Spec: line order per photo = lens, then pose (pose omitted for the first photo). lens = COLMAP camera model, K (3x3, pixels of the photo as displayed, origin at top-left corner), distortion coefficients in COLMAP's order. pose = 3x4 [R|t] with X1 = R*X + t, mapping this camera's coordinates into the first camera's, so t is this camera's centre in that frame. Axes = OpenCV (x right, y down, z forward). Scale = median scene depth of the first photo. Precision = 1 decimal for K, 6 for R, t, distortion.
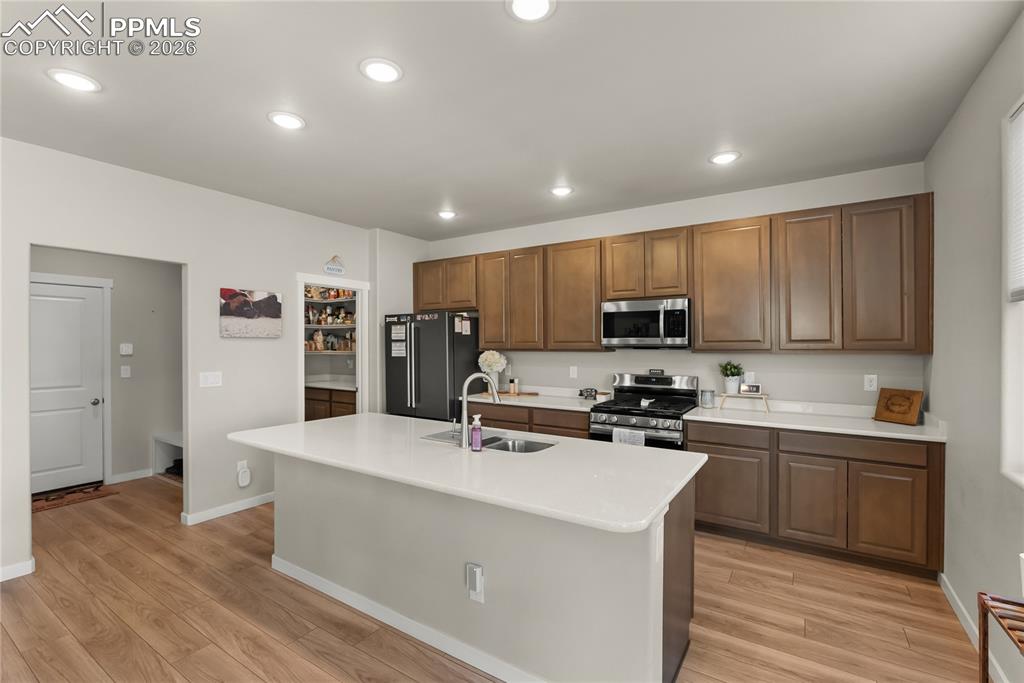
lens RADIAL K [[457.5, 0, 514.7], [0, 457.5, 345.5], [0, 0, 1]] dist [-0.009710, 0.000364]
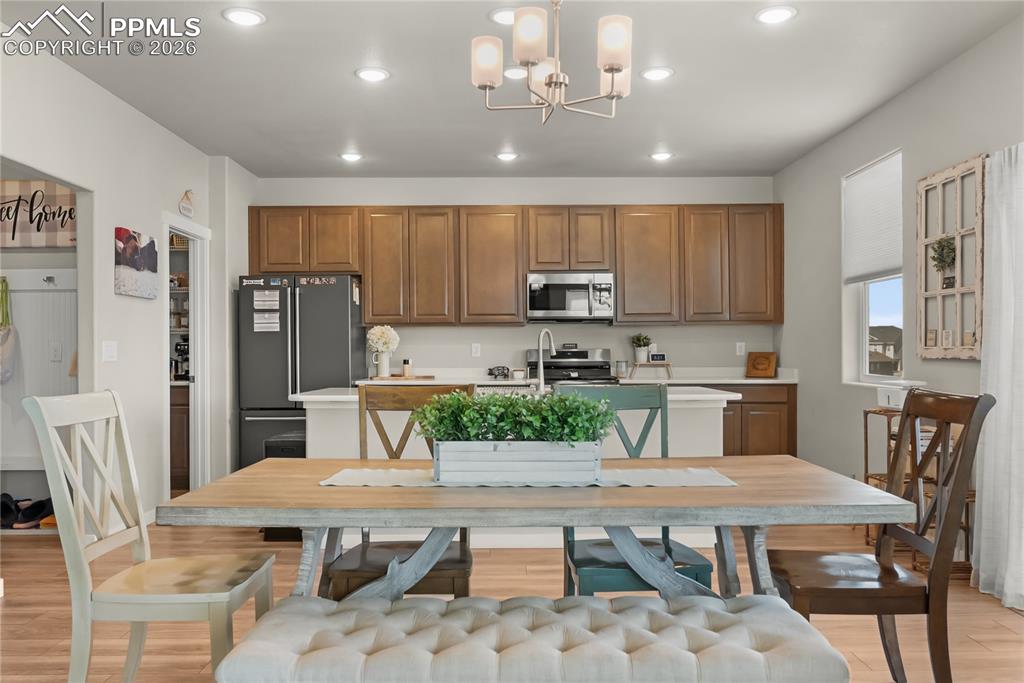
lens RADIAL K [[790.4, 0, 514.9], [0, 790.4, 359.6], [0, 0, 1]] dist [-0.013630, -0.003804]
pose [[0.833279, -0.009634, 0.552768, -0.749965], [0.006492, 0.999950, 0.007640, 0.074193], [-0.552814, -0.002778, 0.833300, -0.370093]]
